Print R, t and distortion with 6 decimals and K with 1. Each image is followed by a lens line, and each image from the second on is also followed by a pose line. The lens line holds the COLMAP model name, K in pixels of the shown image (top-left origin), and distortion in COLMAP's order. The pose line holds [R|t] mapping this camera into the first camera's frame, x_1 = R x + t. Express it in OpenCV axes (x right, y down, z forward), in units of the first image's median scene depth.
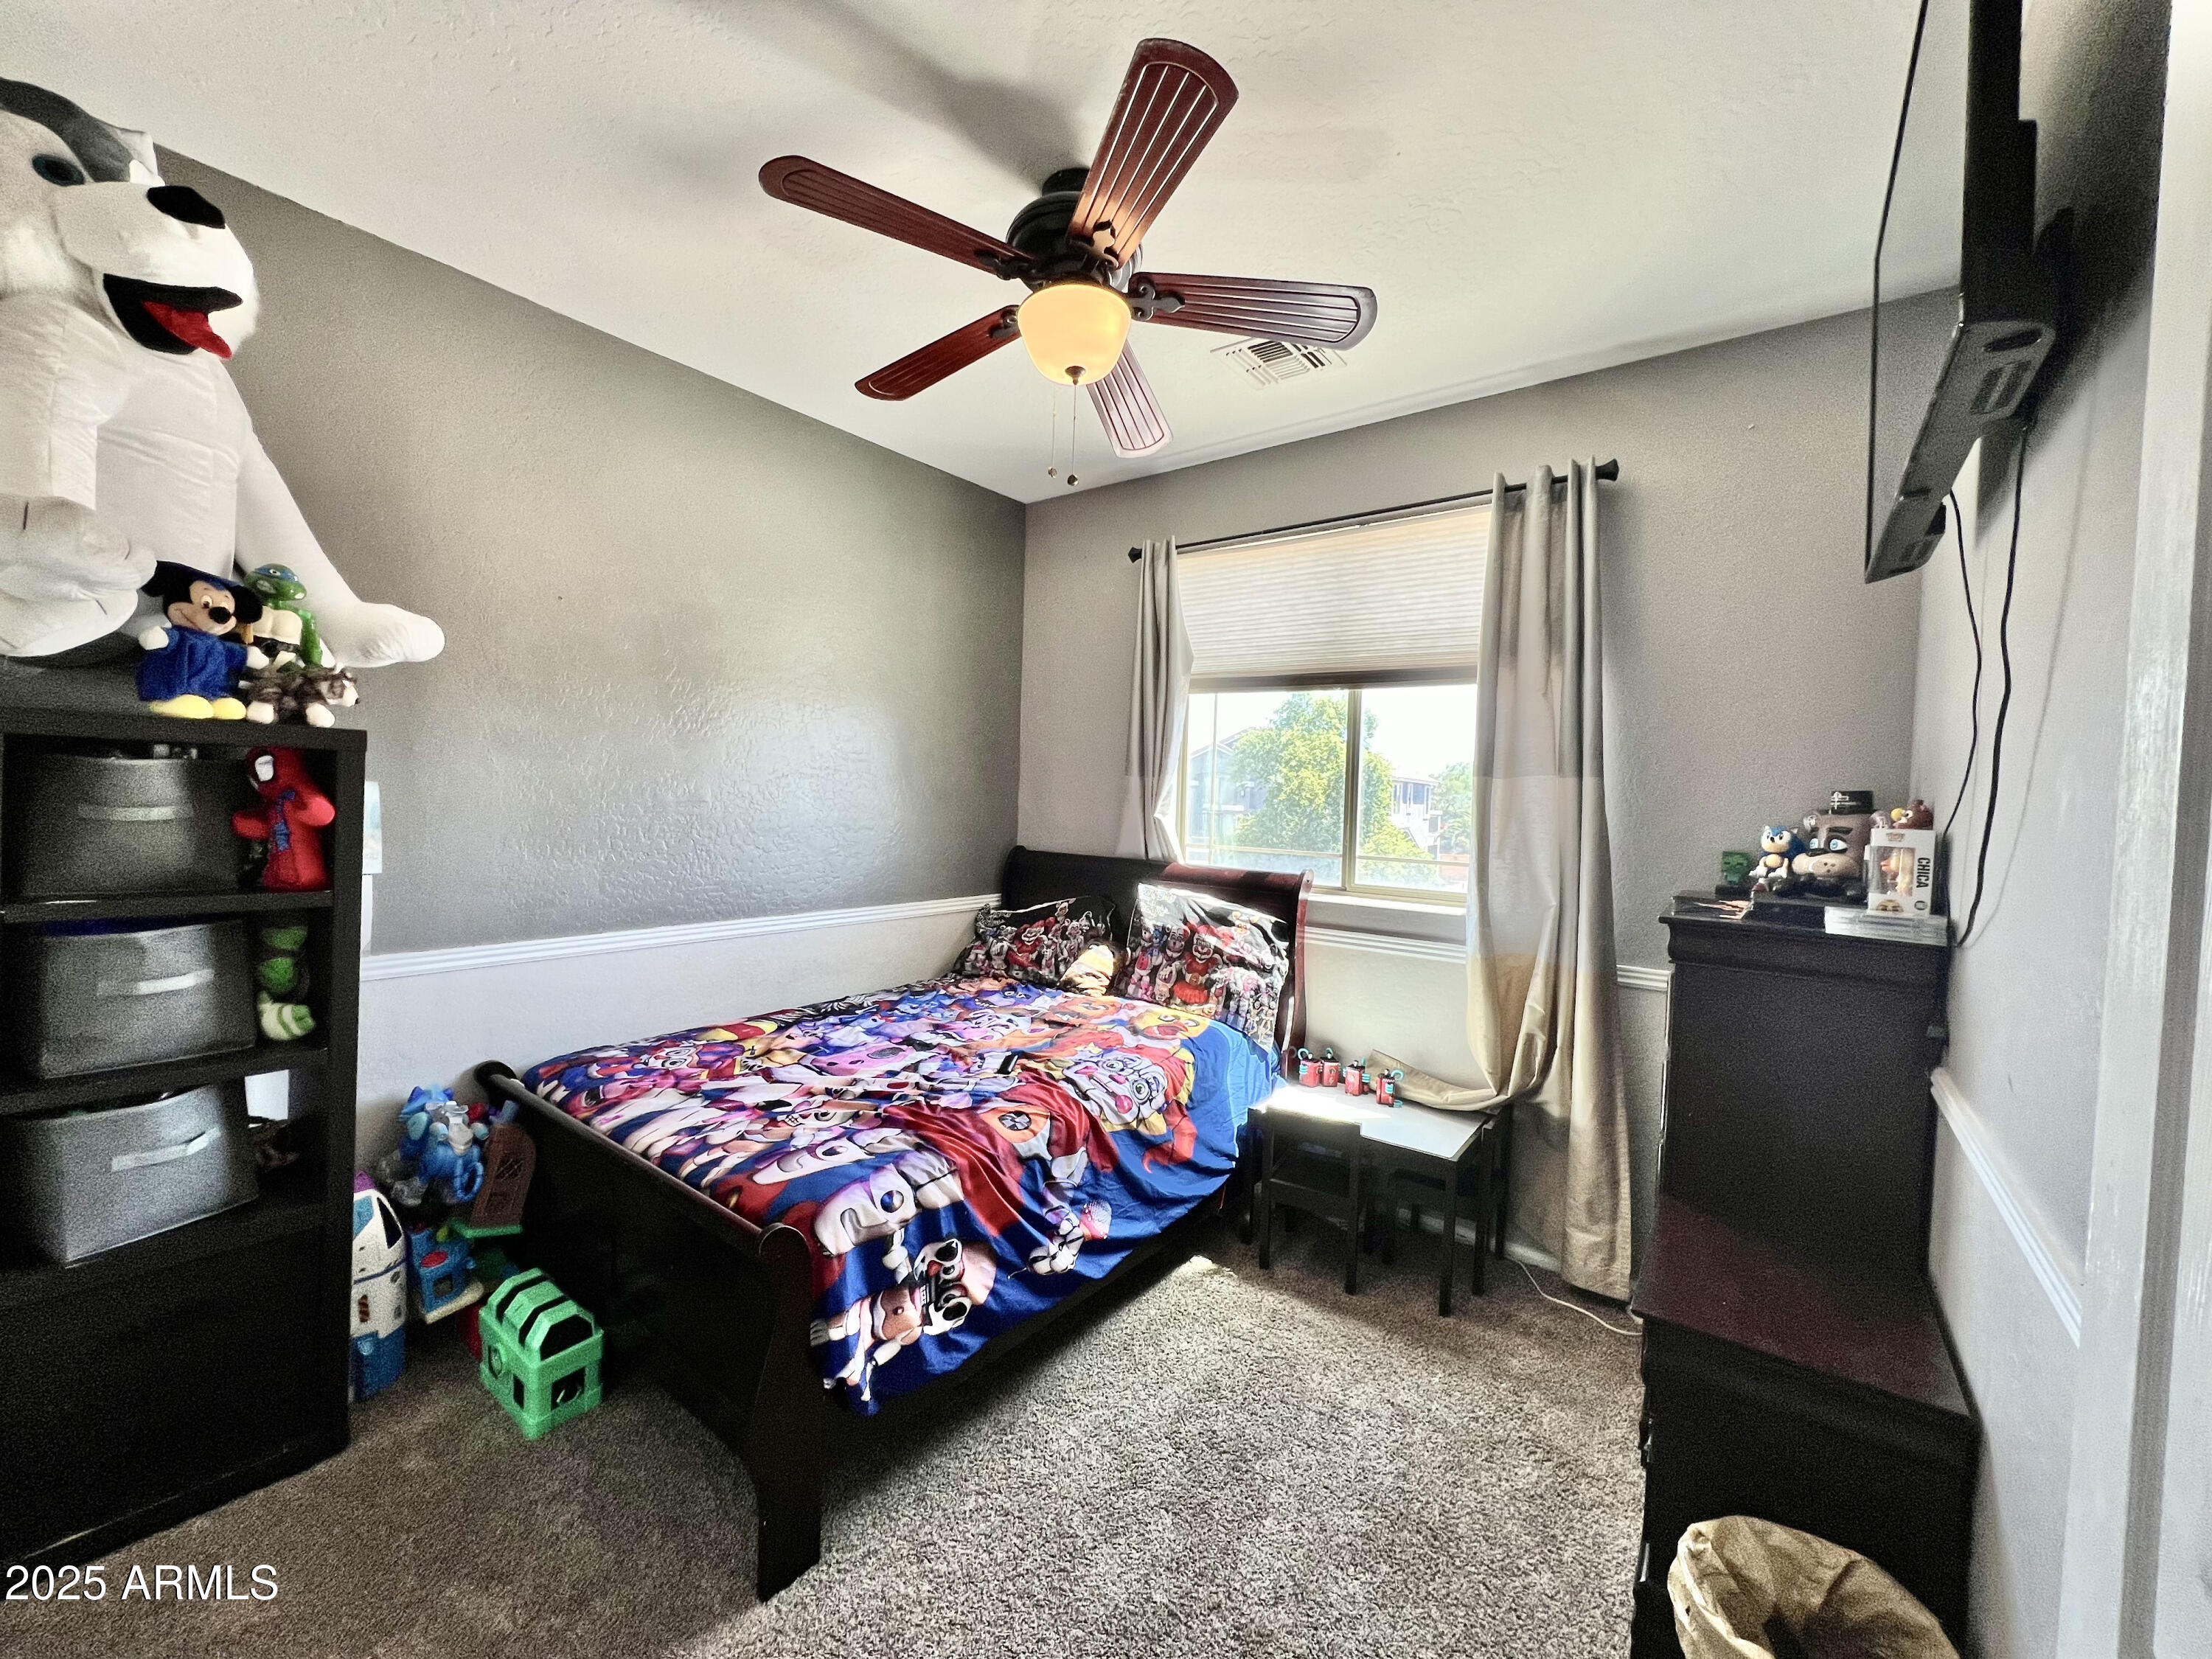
lens RADIAL K [[886.1, 0, 1100.6], [0, 886.1, 816.4], [0, 0, 1]] dist [-0.000552, 0.000065]
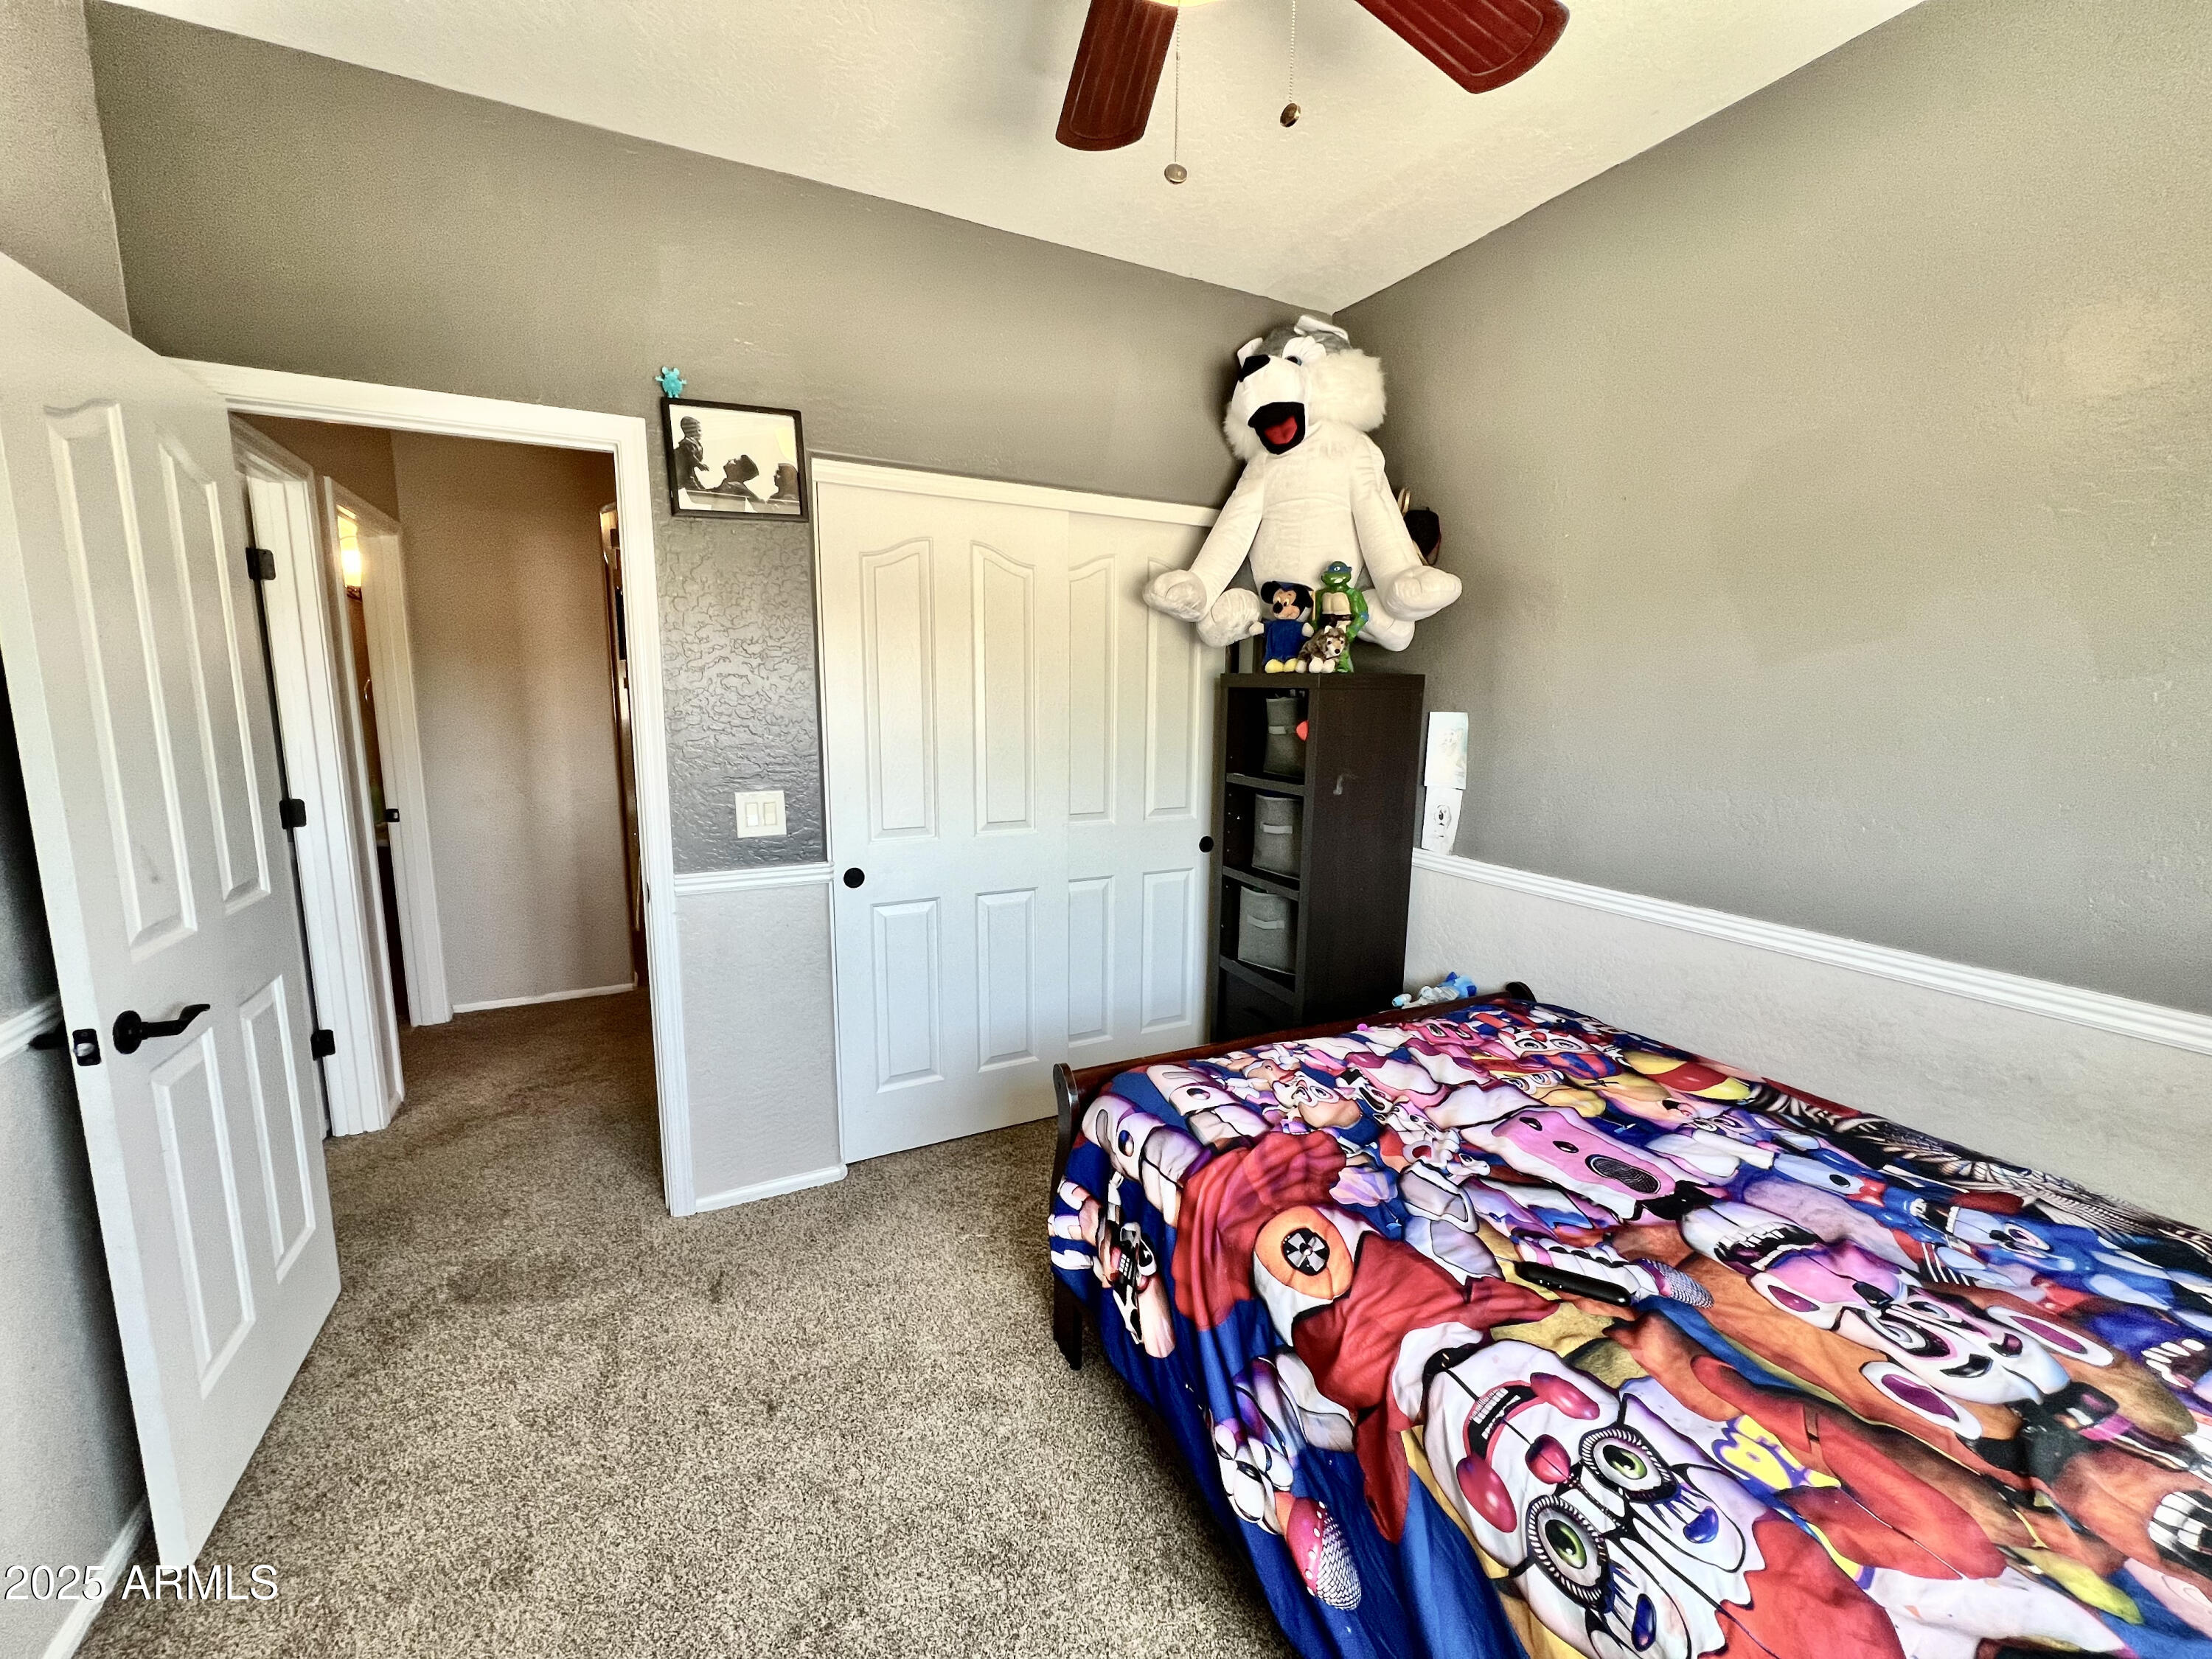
lens RADIAL K [[886.1, 0, 1111.1], [0, 886.1, 828.2], [0, 0, 1]] dist [-0.000552, 0.000065]
pose [[-0.431412, 0.105246, -0.895995, 0.443059], [-0.046391, 0.989270, 0.138539, -0.026551], [0.900962, 0.101333, -0.421900, 1.005350]]
